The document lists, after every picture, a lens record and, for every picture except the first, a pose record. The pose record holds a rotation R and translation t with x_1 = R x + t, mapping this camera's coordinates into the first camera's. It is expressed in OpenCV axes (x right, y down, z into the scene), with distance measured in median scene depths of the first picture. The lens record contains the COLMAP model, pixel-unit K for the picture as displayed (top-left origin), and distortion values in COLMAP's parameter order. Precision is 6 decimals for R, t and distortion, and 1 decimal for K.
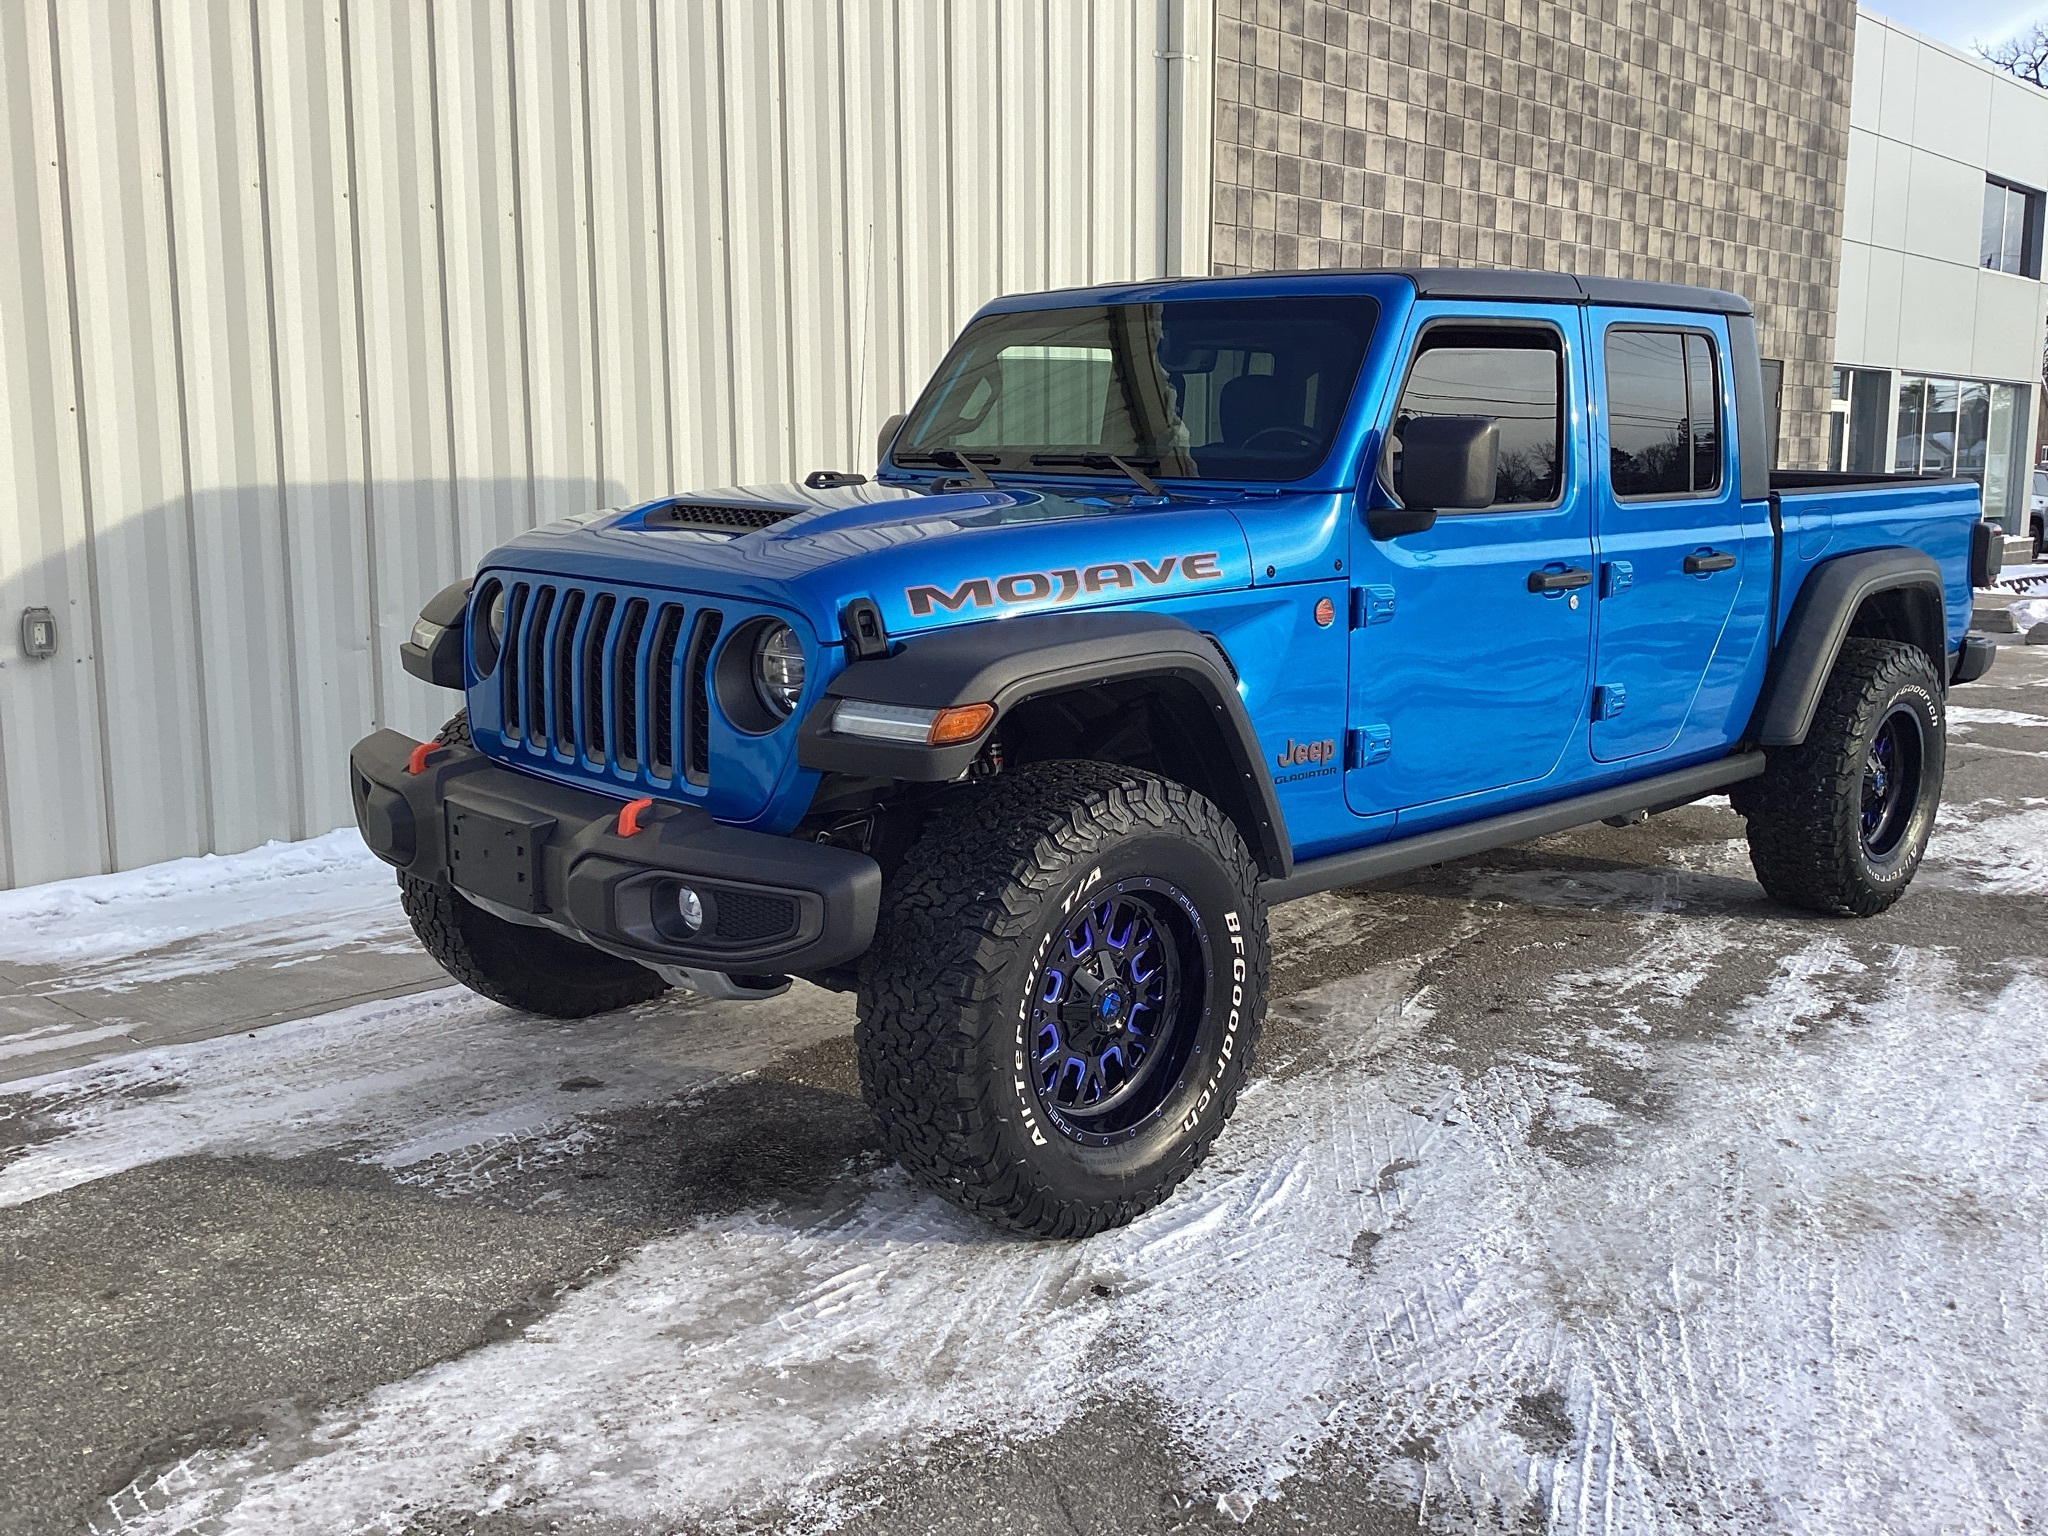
lens RADIAL K [[1886.1, 0, 1007.6], [0, 1886.1, 750.7], [0, 0, 1]] dist [0.014580, 0.000000]
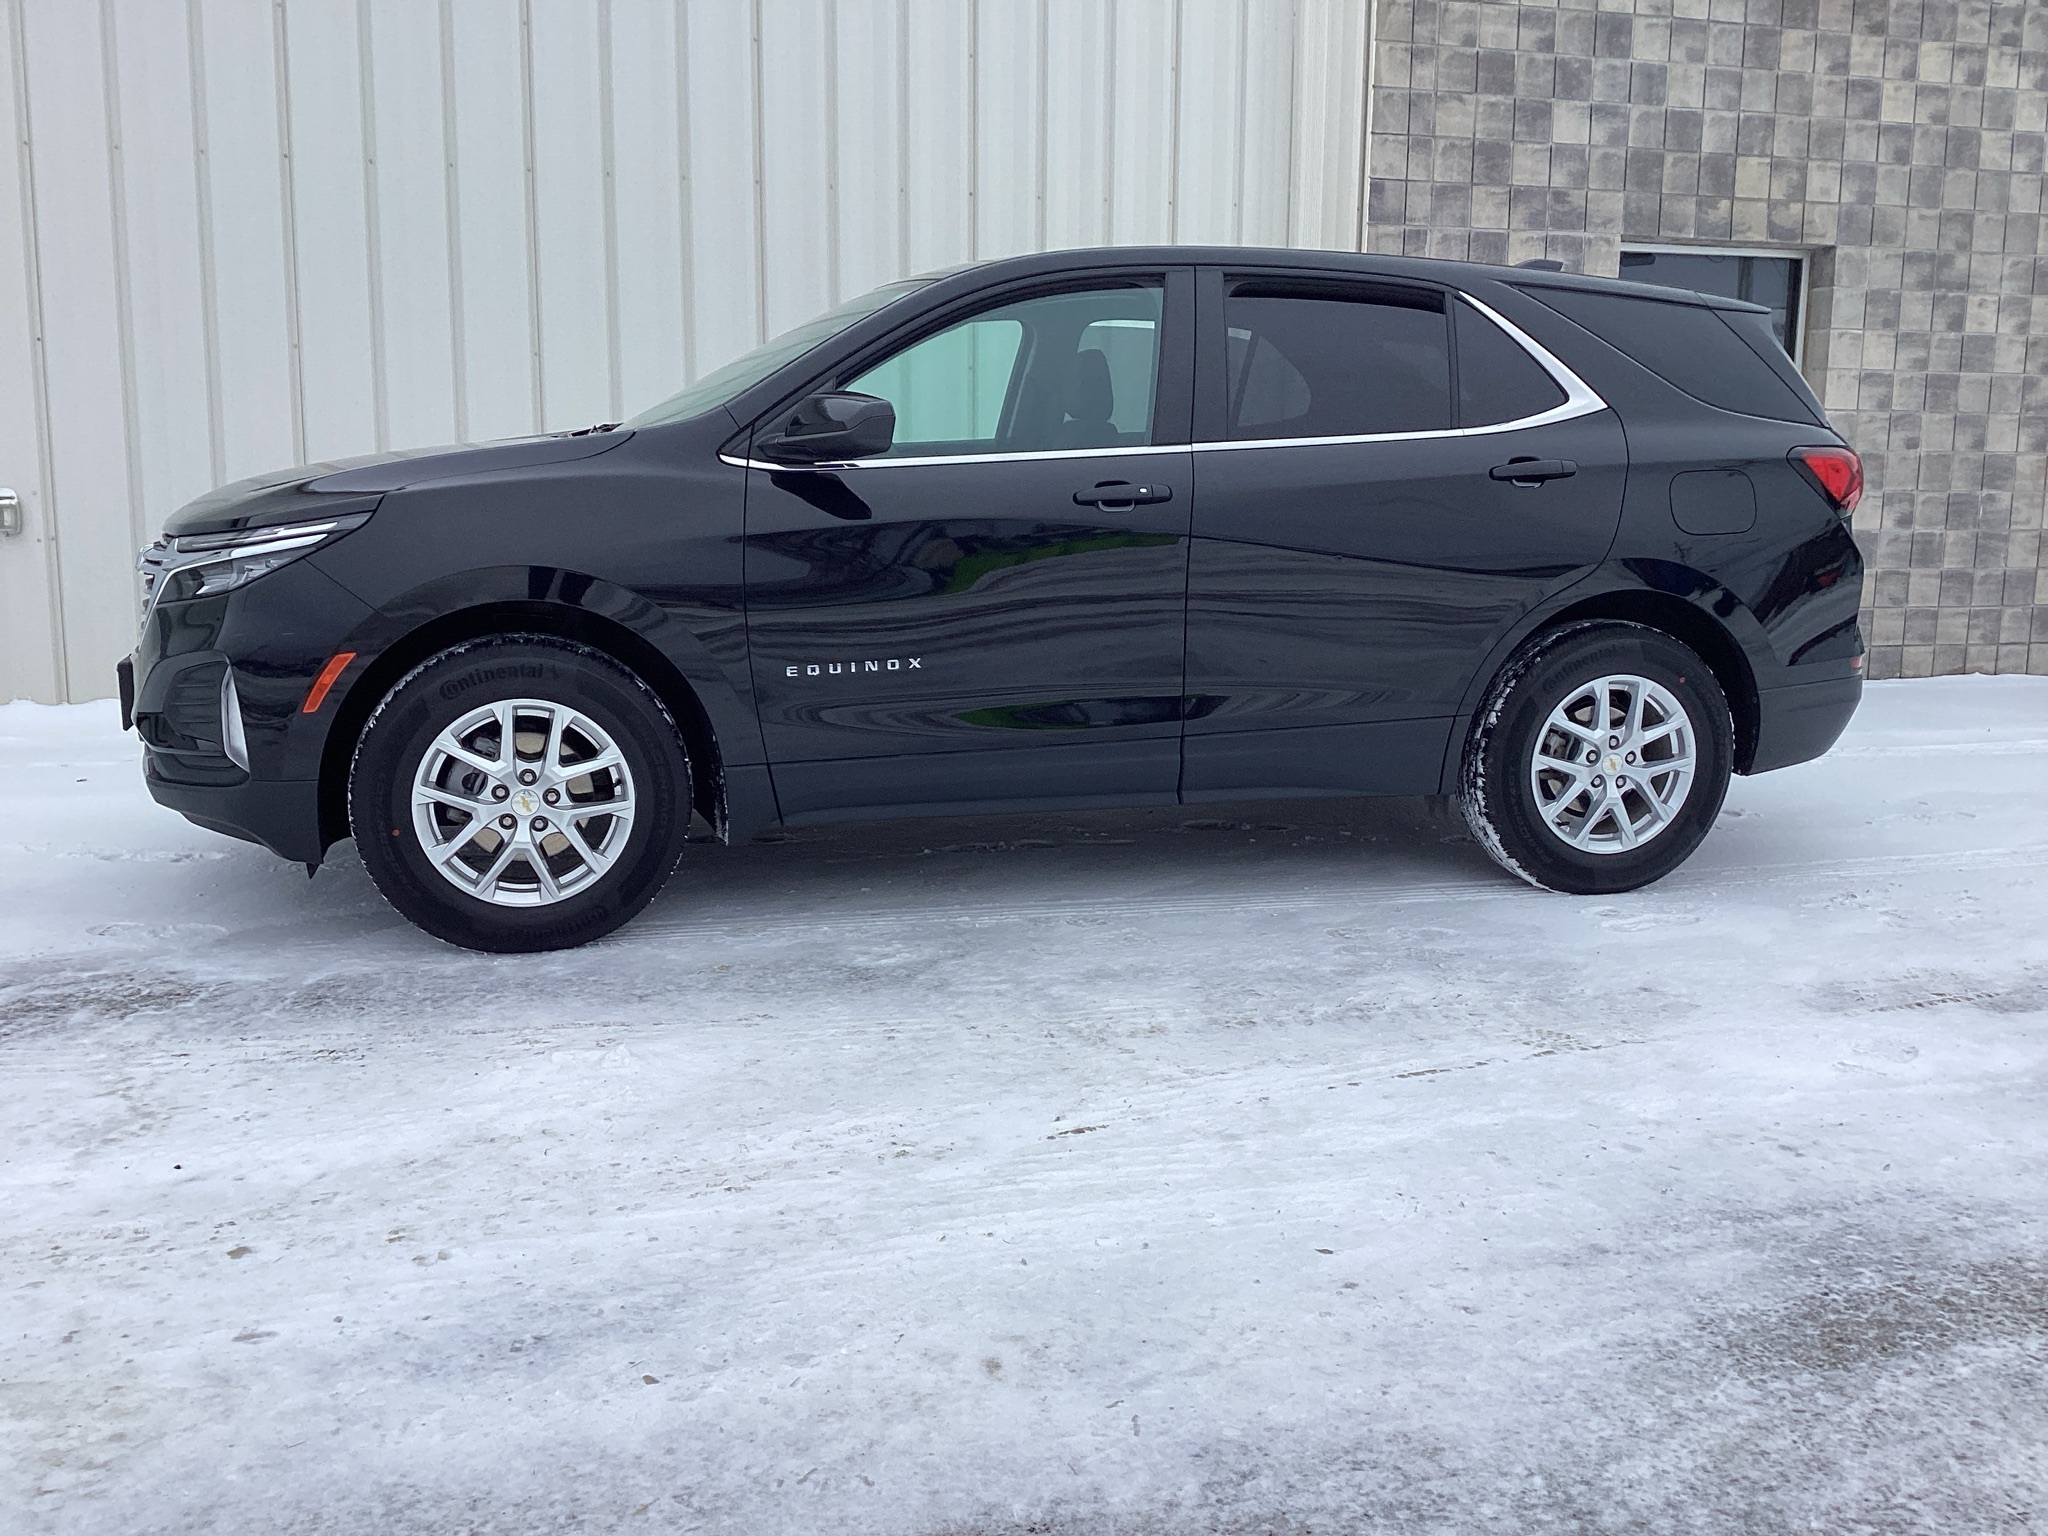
lens RADIAL K [[1886.1, 0, 1022.4], [0, 1886.1, 775.5], [0, 0, 1]] dist [0.014580, 0.000000]
pose [[0.866124, 0.082525, -0.492970, 0.397204], [-0.082135, 0.996367, 0.022489, 0.017519], [0.493035, 0.021012, 0.869756, 0.127497]]
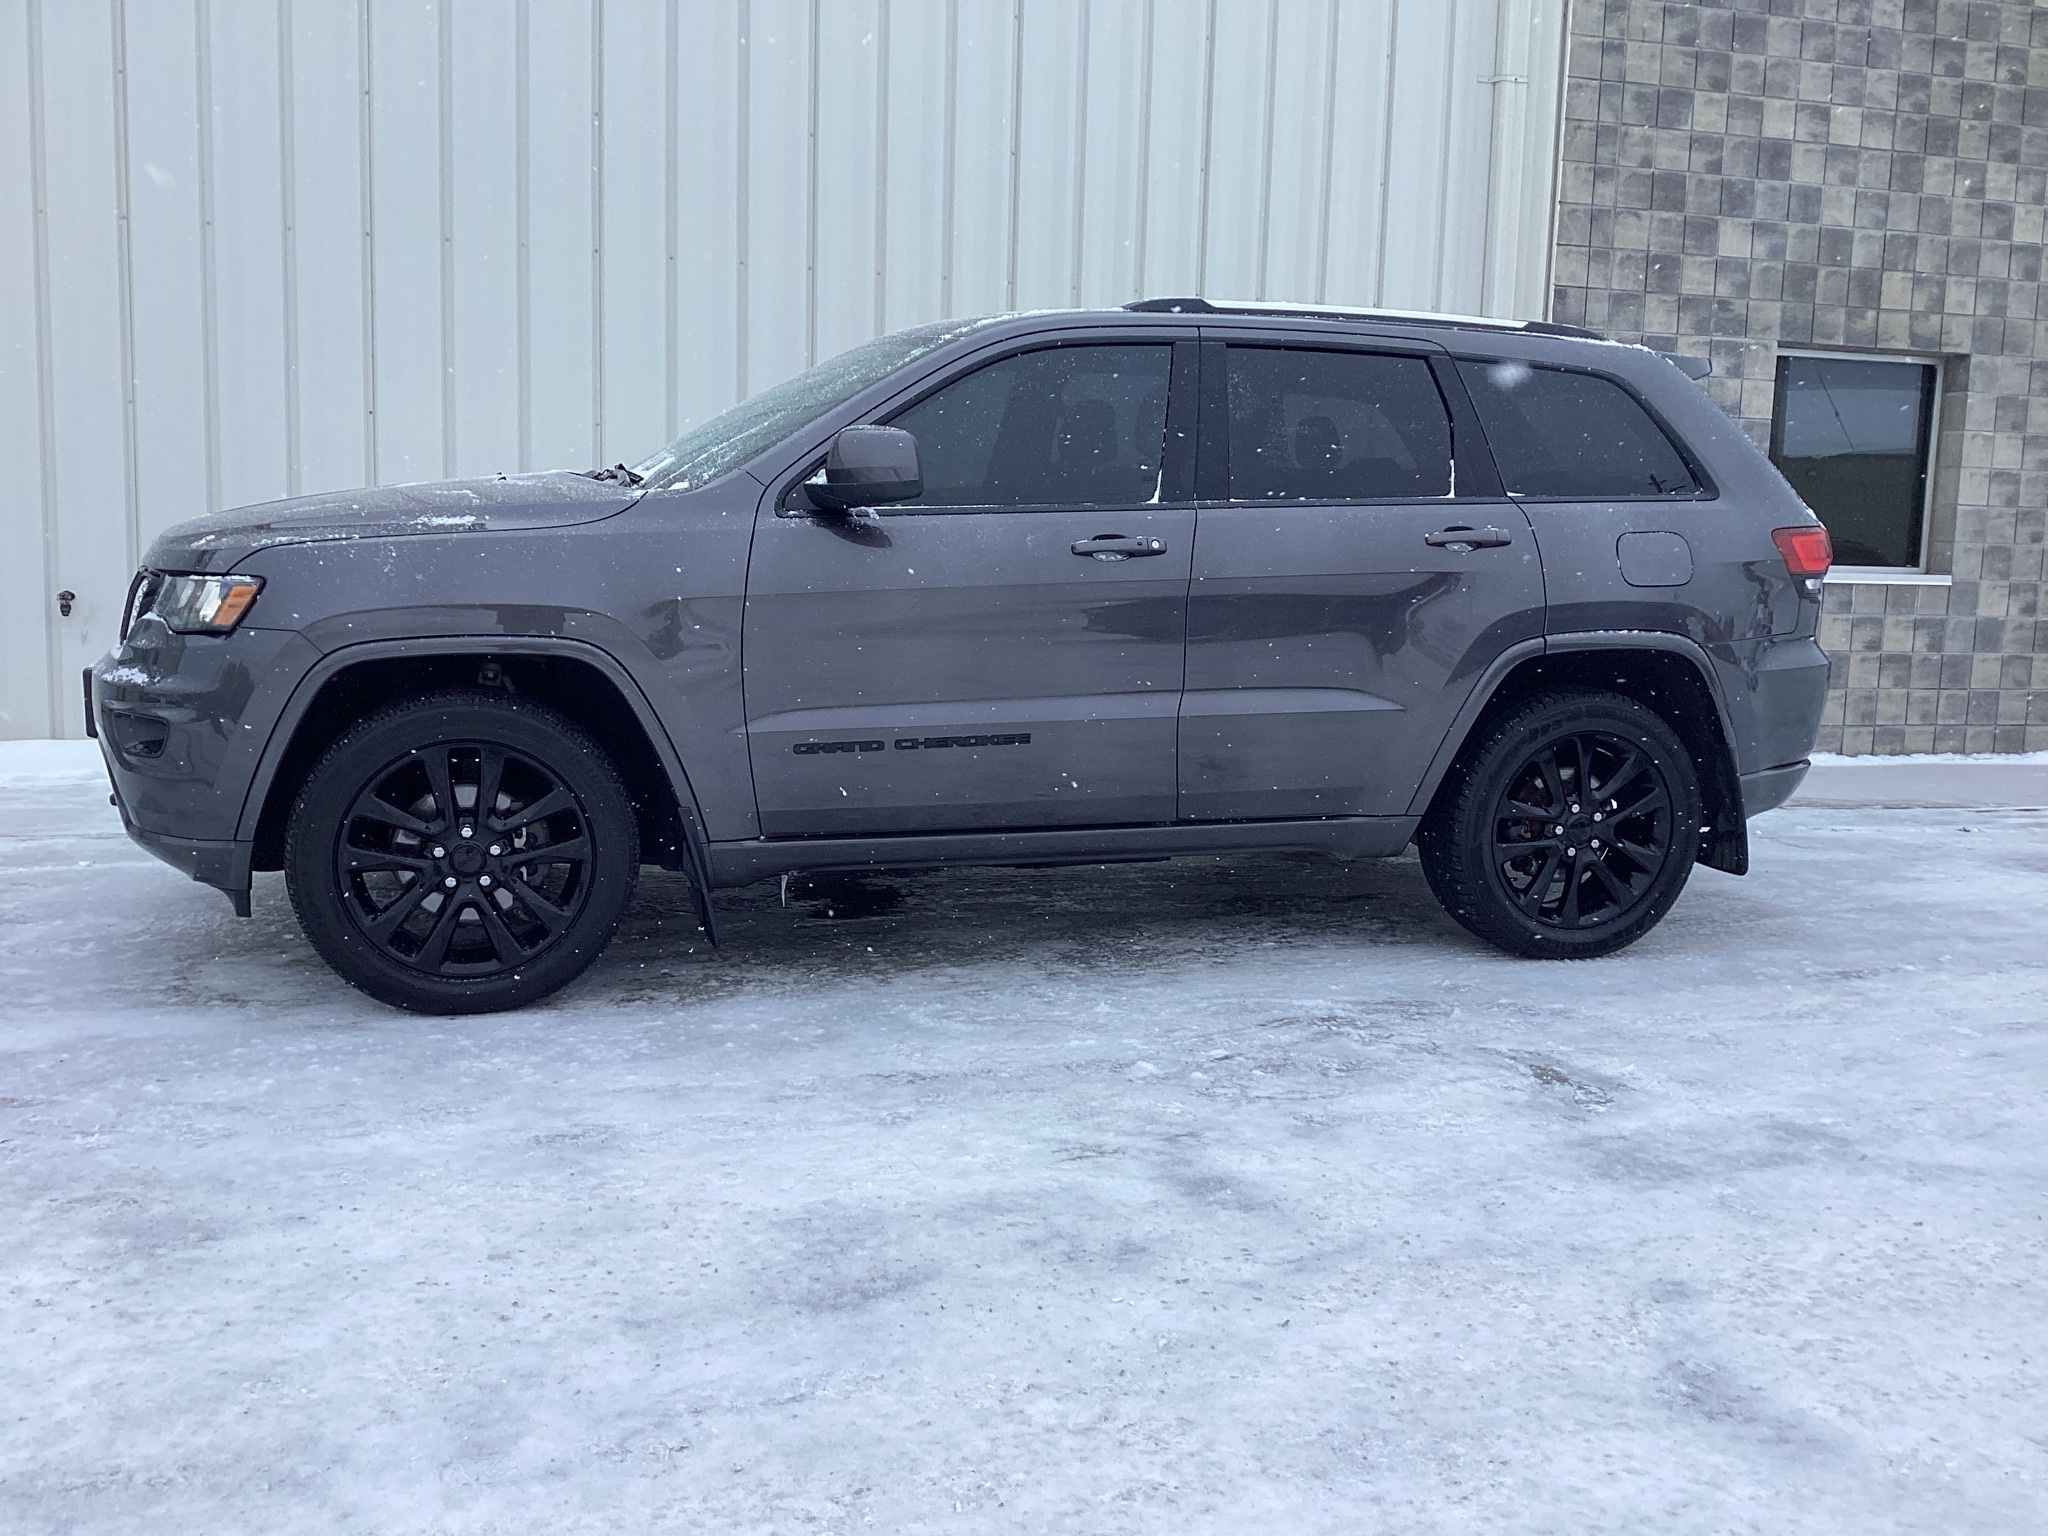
lens RADIAL K [[1886.1, 0, 1013.5], [0, 1886.1, 765.0], [0, 0, 1]] dist [0.014580, 0.000000]
pose [[0.869457, 0.082994, -0.486987, 0.332136], [-0.101841, 0.994725, -0.012301, 0.026476], [0.483397, 0.060291, 0.873322, 0.023486]]
